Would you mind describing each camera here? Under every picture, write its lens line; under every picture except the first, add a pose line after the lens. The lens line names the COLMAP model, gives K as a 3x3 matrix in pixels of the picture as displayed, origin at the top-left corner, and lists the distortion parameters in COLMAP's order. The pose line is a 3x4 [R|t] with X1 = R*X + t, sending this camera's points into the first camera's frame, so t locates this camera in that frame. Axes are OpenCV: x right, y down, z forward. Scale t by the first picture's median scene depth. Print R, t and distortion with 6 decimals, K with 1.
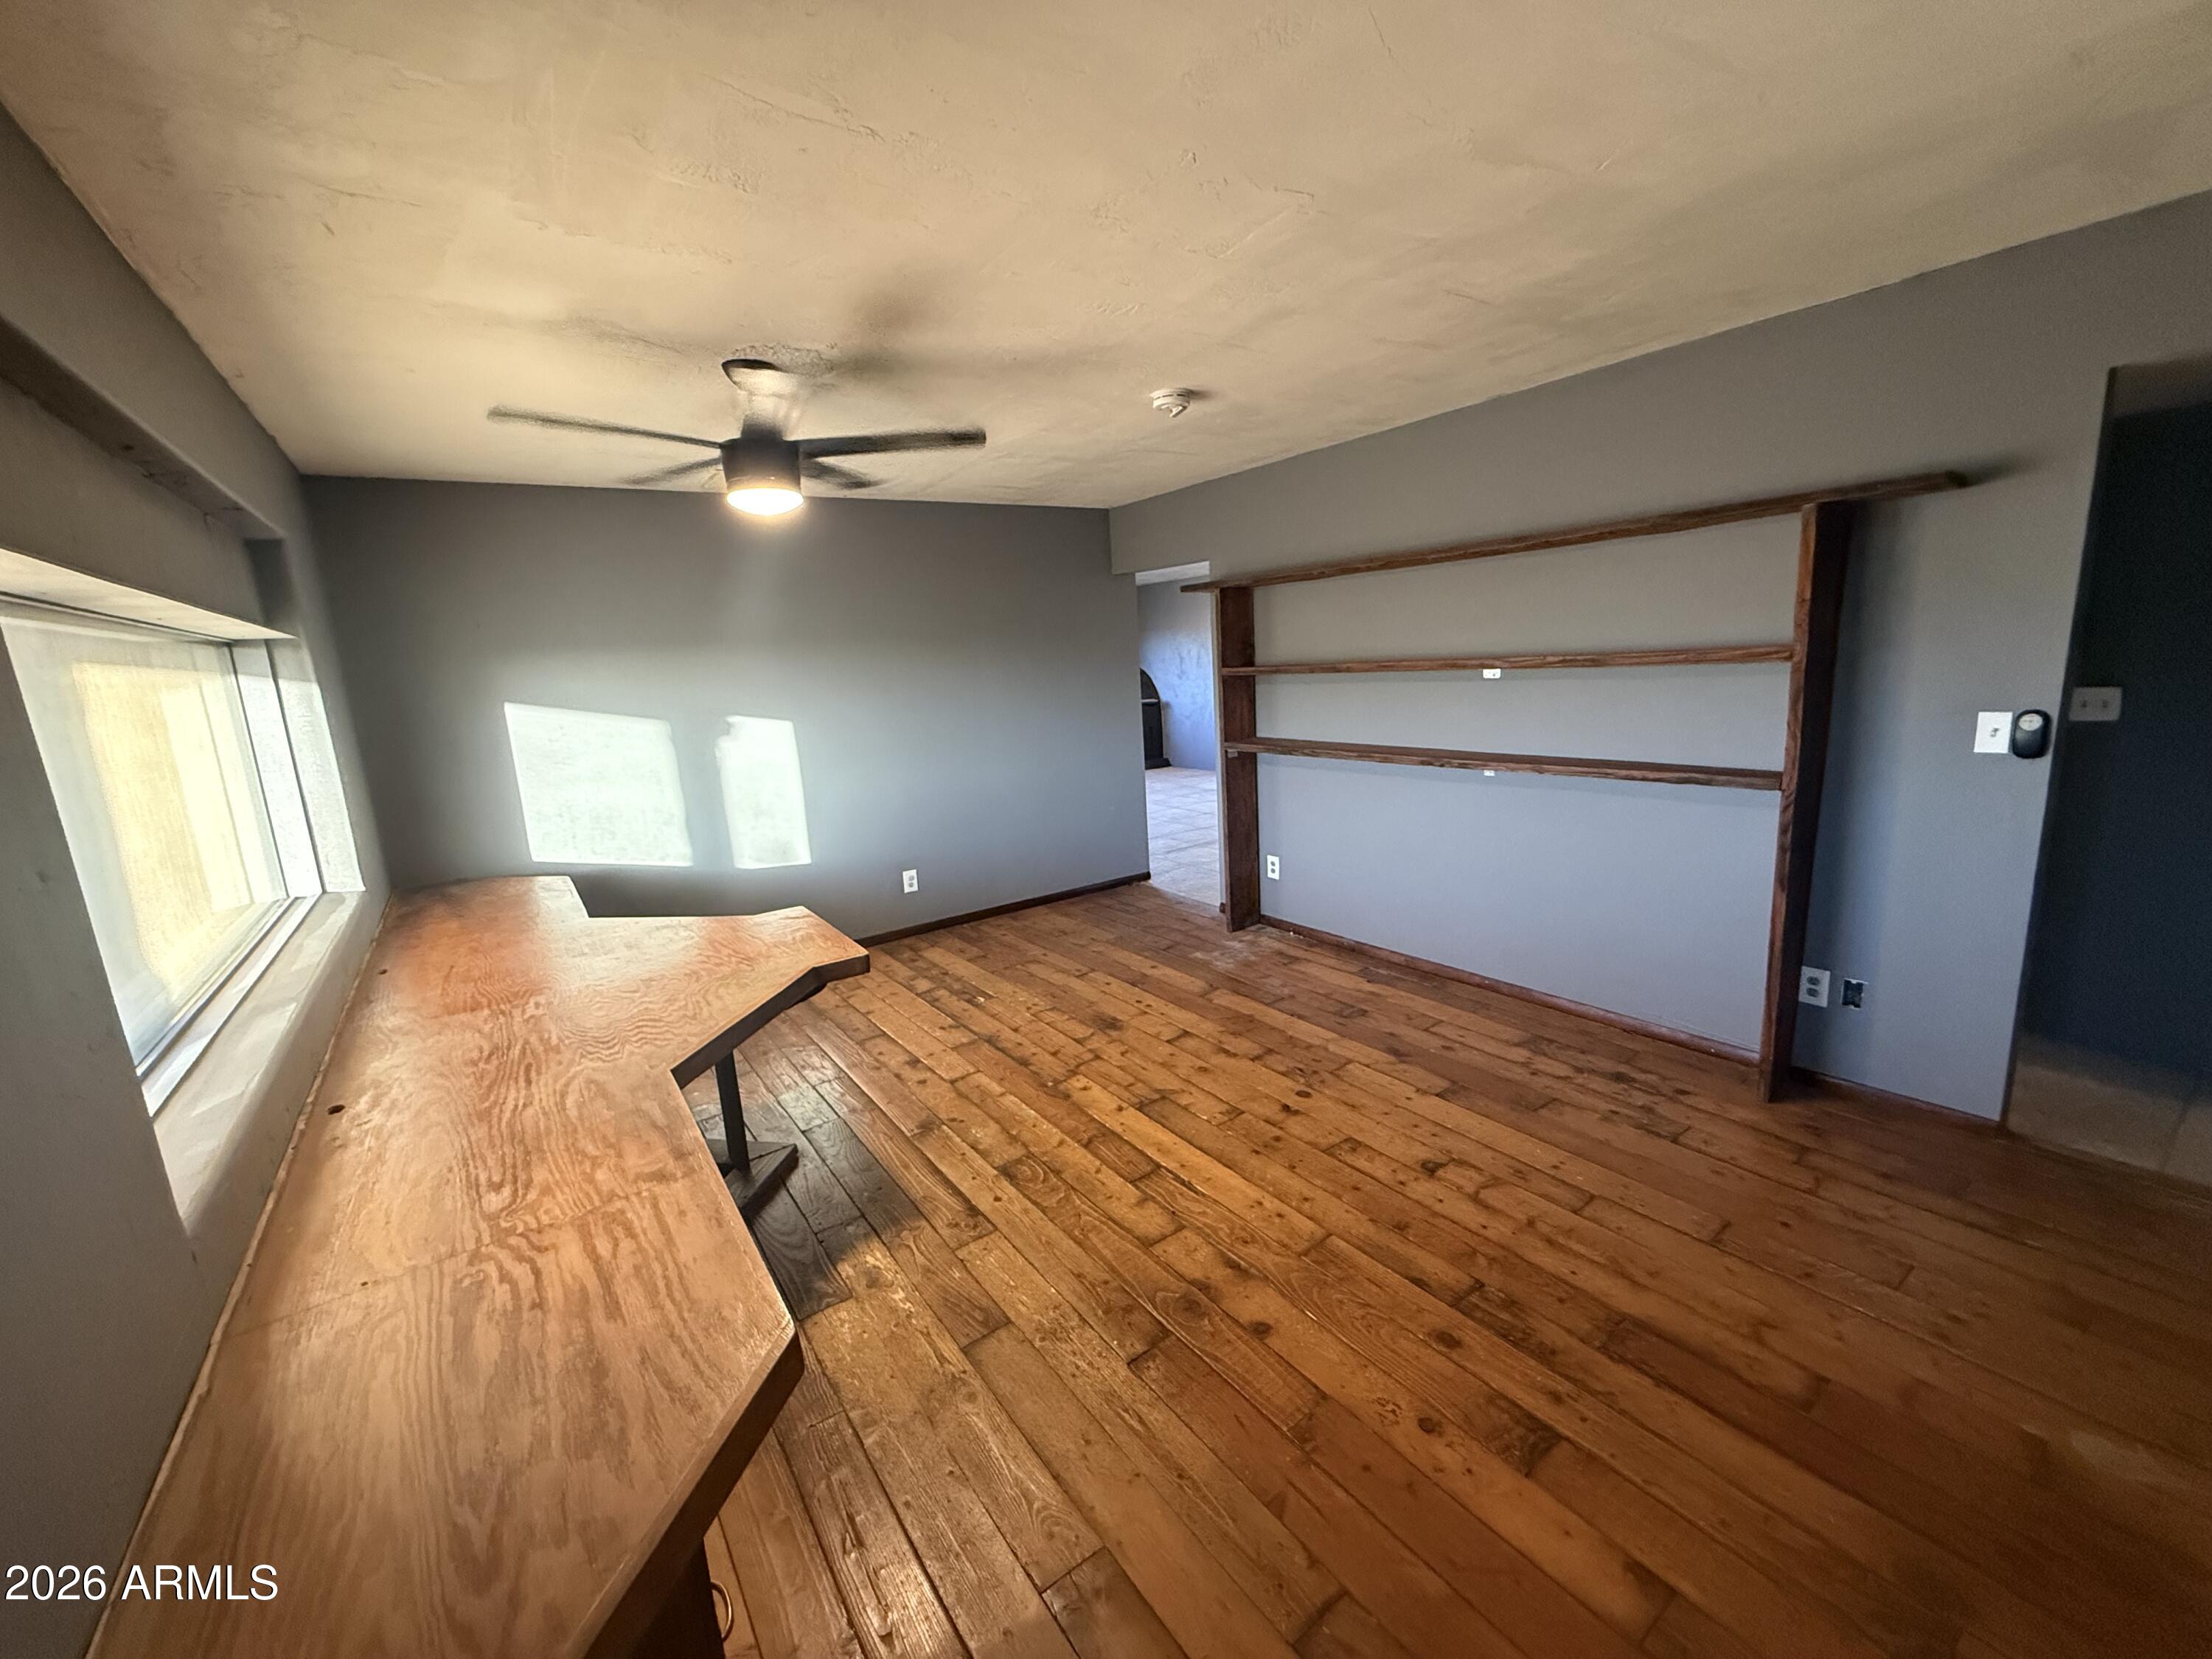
lens RADIAL K [[880.7, 0, 1106.0], [0, 880.7, 829.5], [0, 0, 1]] dist [-0.008535, -0.000383]
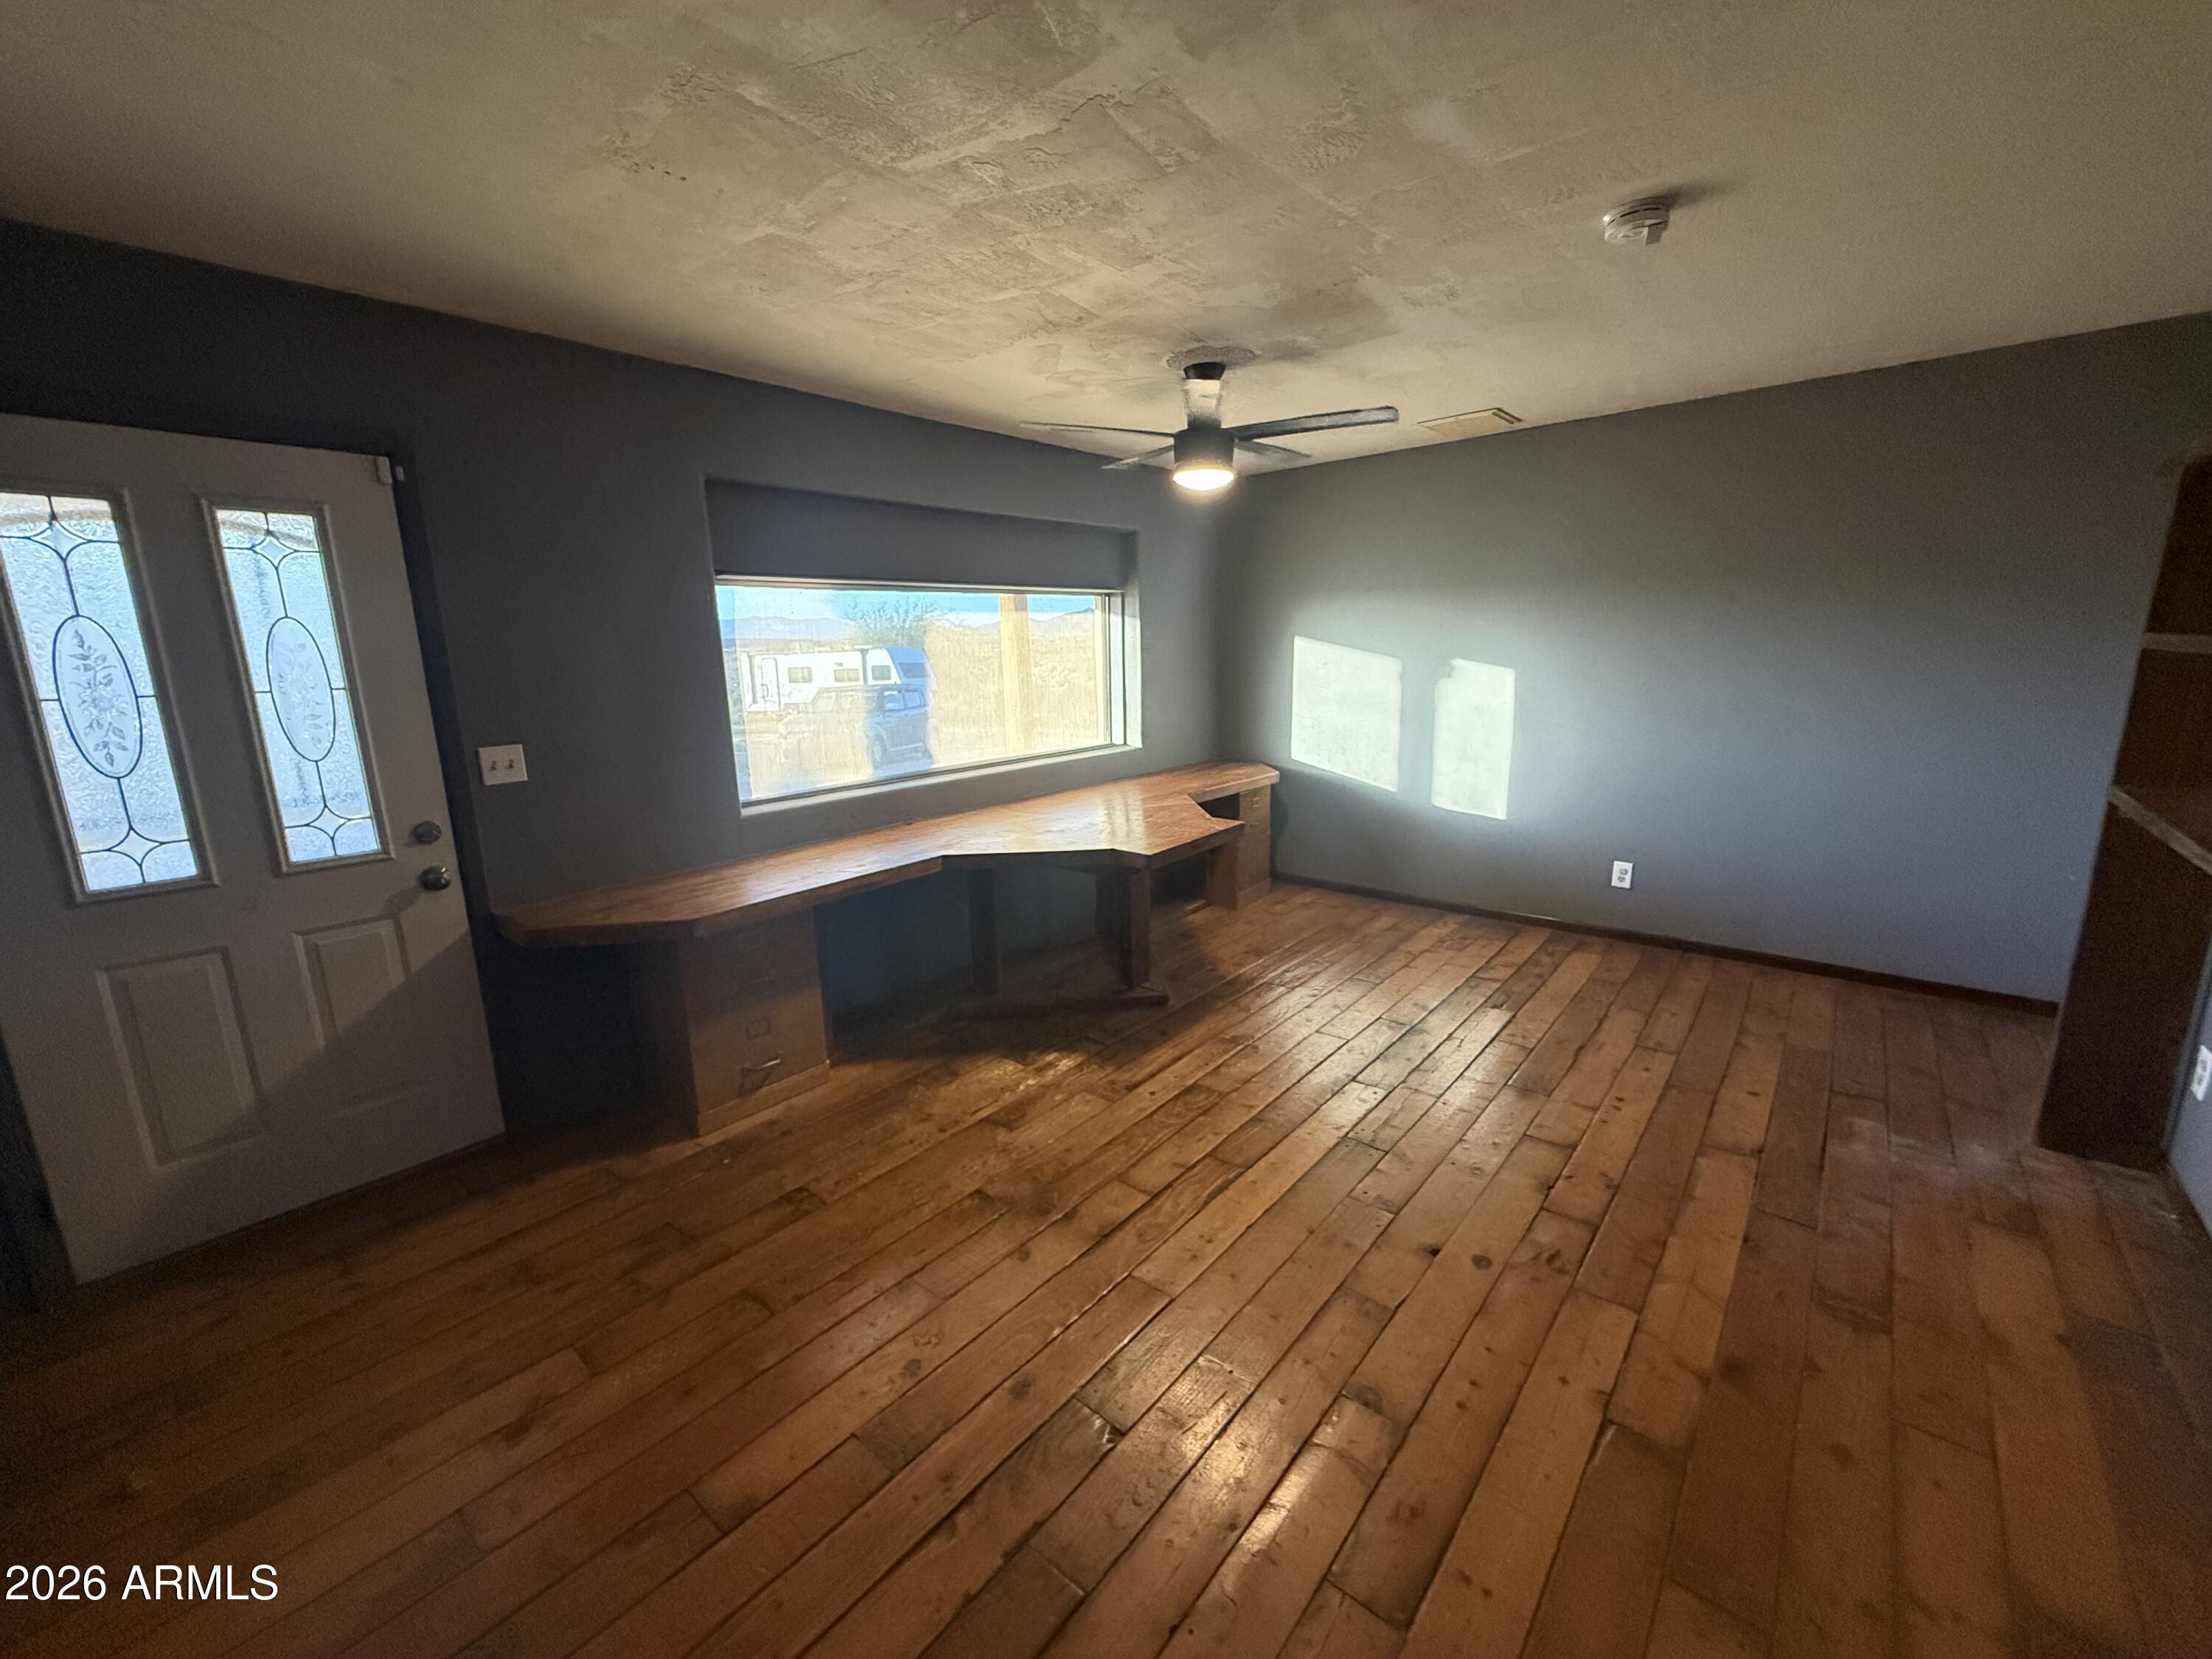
lens RADIAL K [[880.7, 0, 1106.0], [0, 880.7, 829.5], [0, 0, 1]] dist [-0.008535, -0.000383]
pose [[0.251232, 0.257310, -0.933099, 0.515490], [-0.179269, 0.959709, 0.216381, -0.091872], [0.951181, 0.112914, 0.287237, 0.344913]]
